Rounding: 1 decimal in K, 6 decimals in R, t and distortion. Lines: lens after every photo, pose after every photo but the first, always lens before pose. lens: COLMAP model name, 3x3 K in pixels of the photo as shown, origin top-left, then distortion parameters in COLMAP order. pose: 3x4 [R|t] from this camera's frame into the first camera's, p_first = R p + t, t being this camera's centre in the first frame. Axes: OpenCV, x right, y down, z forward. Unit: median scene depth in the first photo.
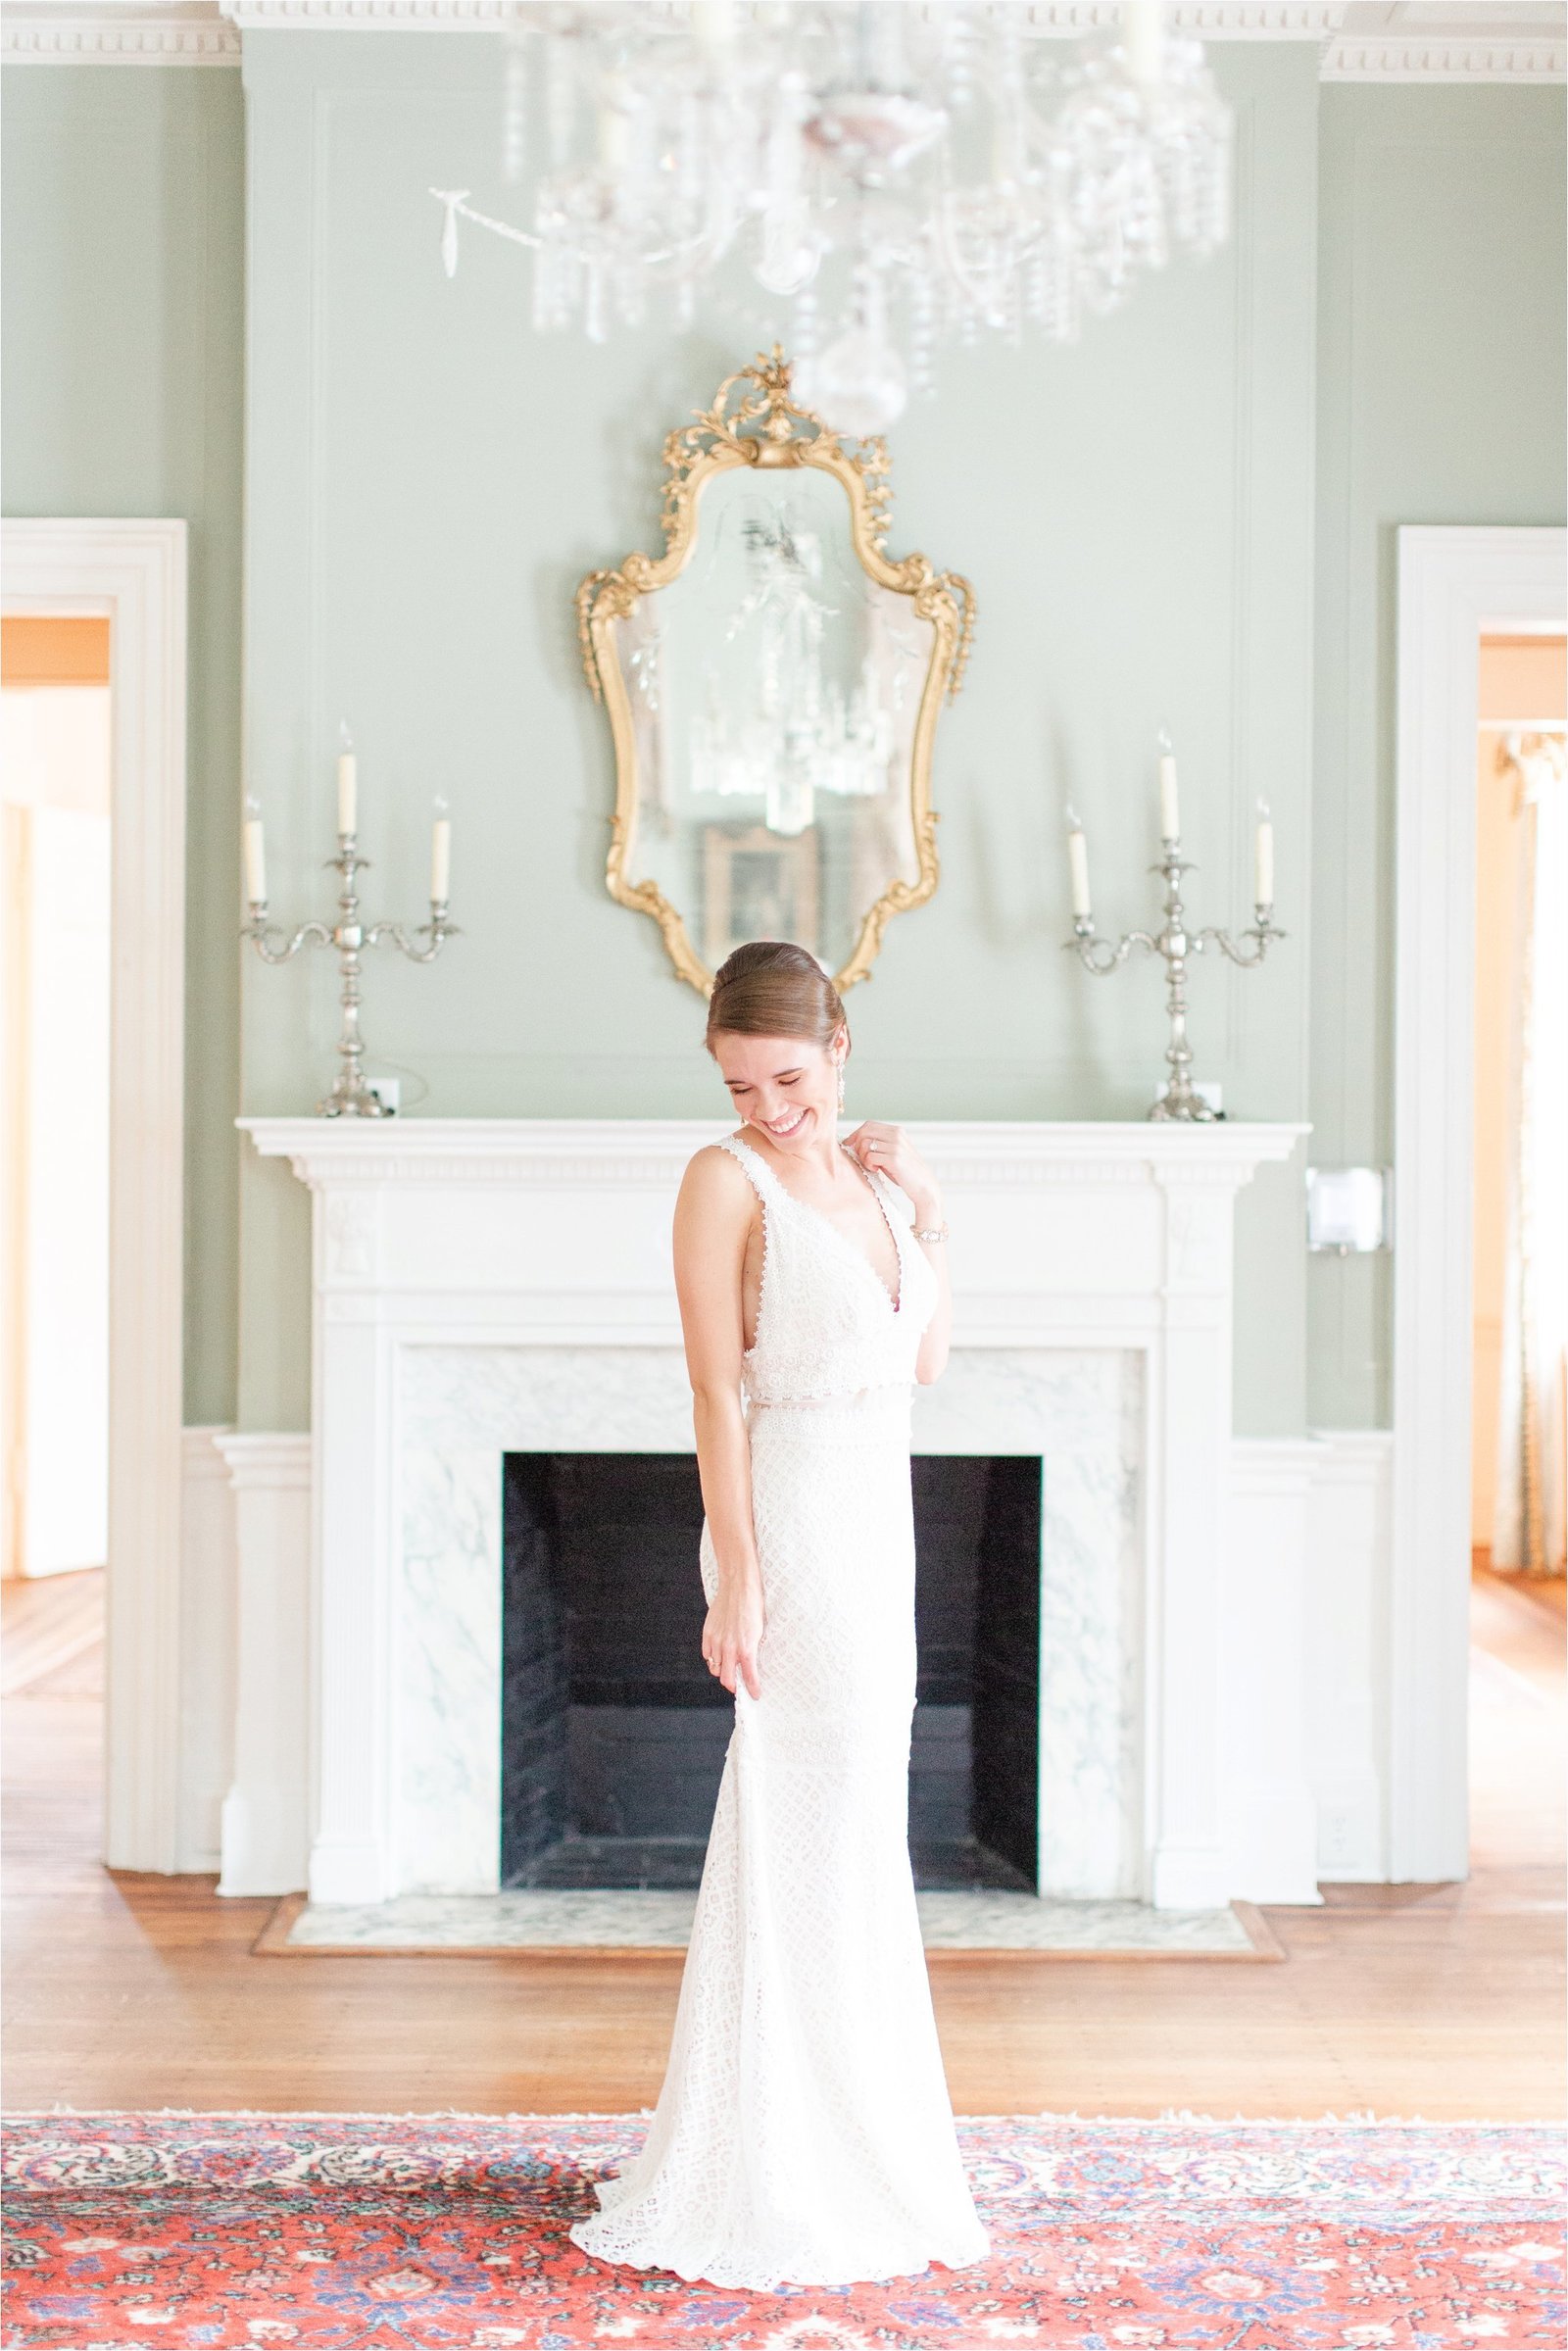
lens RADIAL K [[3589.0, 0, 785.8], [0, 3589.0, 1182.2], [0, 0, 1]] dist [0.024912, 0.000000]
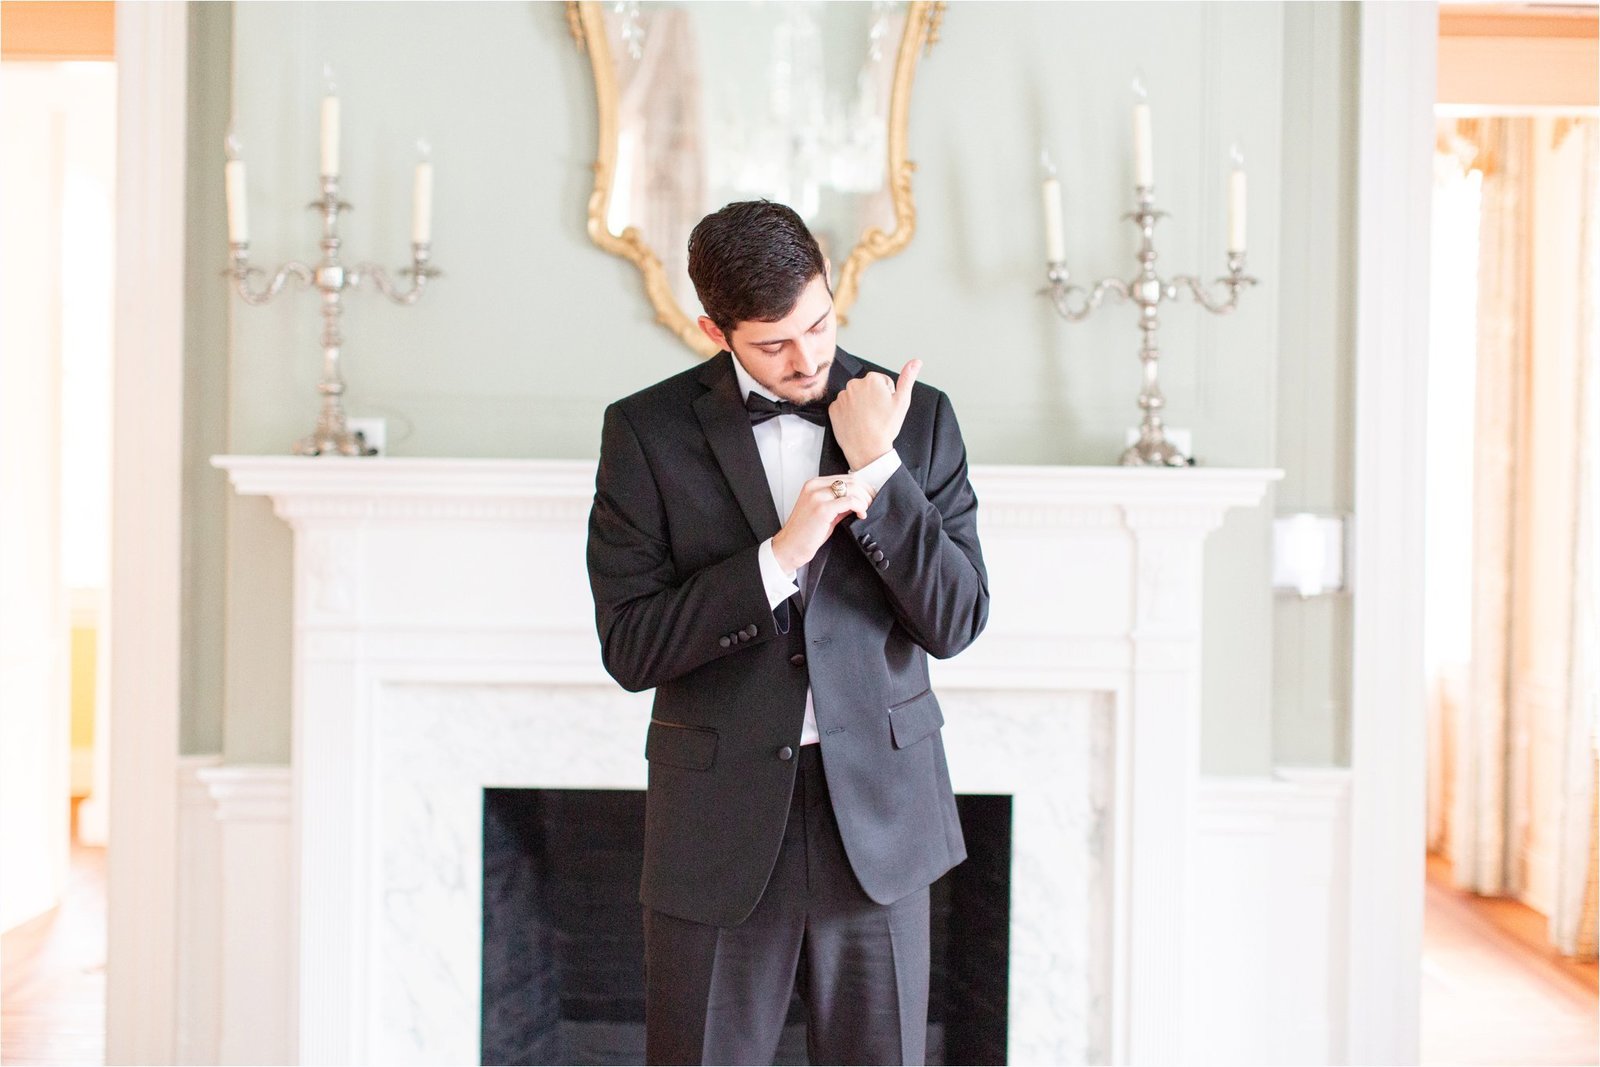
lens RADIAL K [[2385.2, 0, 821.7], [0, 2385.2, 521.0], [0, 0, 1]] dist [0.022153, 0.000000]
pose [[0.999956, 0.007280, -0.005915, 0.020876], [-0.007303, 0.999965, -0.004003, 0.001770], [0.005886, 0.004046, 0.999974, 0.325475]]
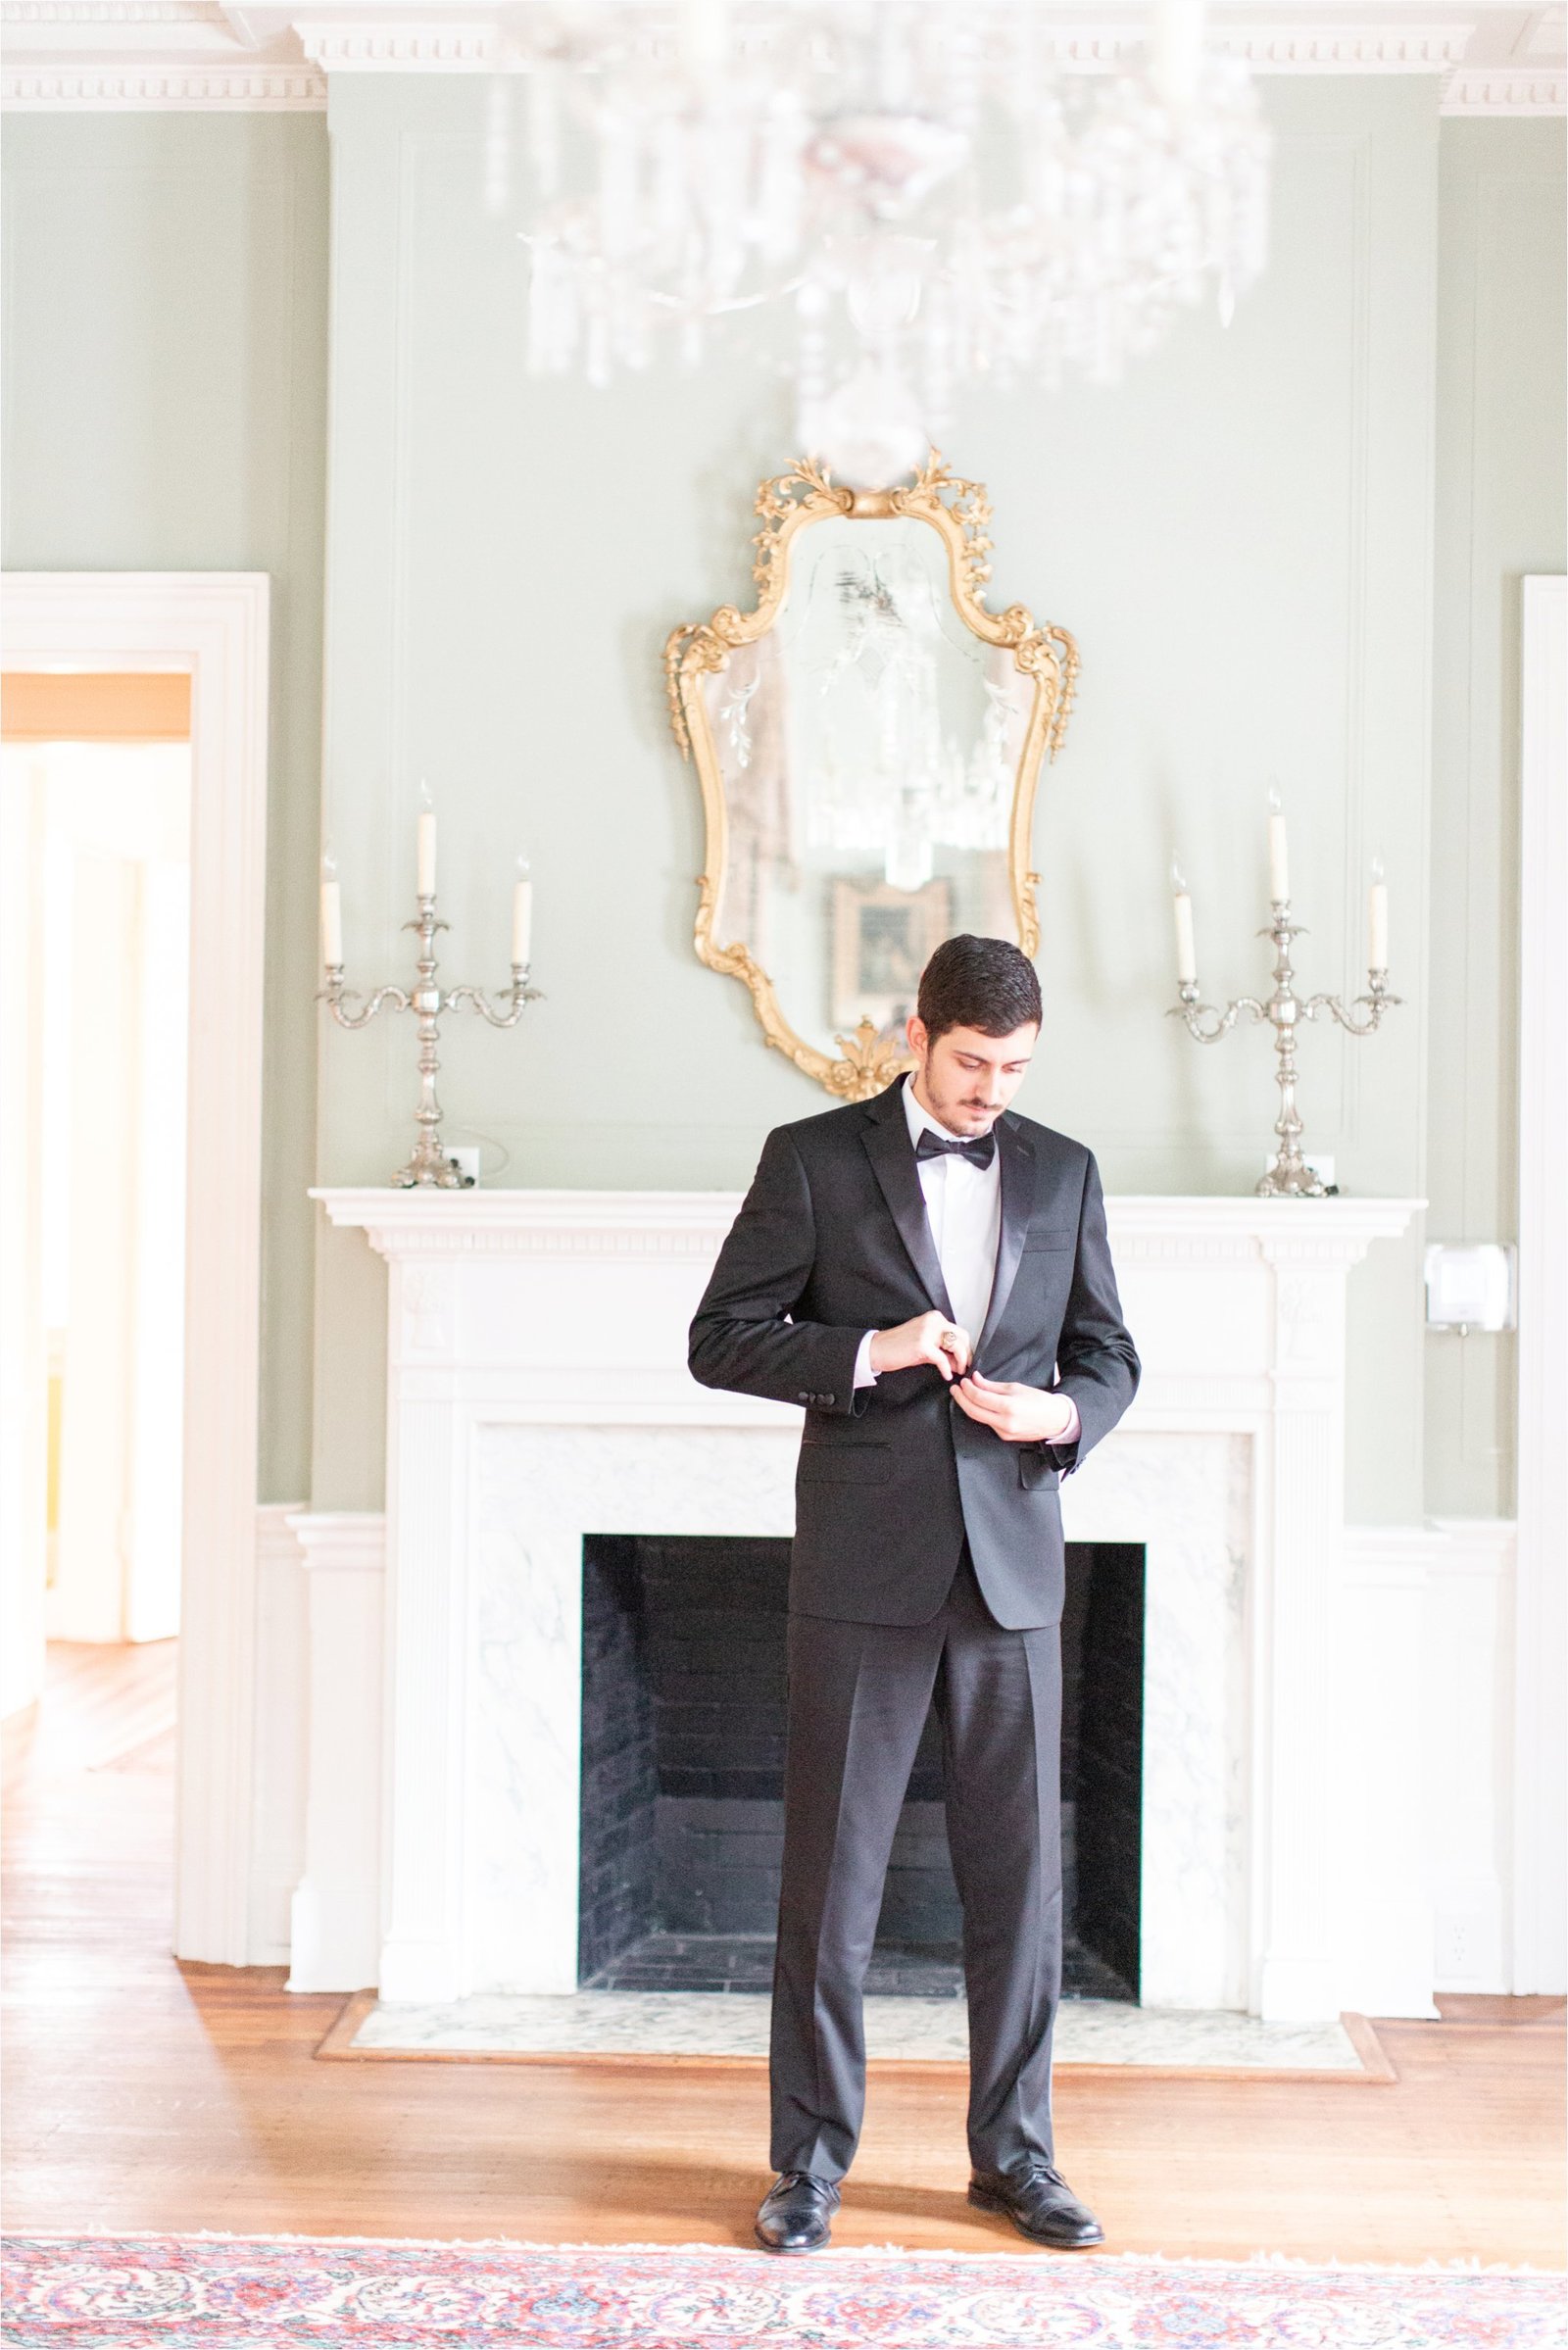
lens RADIAL K [[3587.5, 0, 791.9], [0, 3587.5, 1148.4], [0, 0, 1]] dist [0.024912, 0.000000]
pose [[0.998923, 0.004748, -0.046144, 0.021240], [-0.005764, 0.999744, -0.021898, -0.007781], [0.046028, 0.022140, 0.998695, 0.037793]]
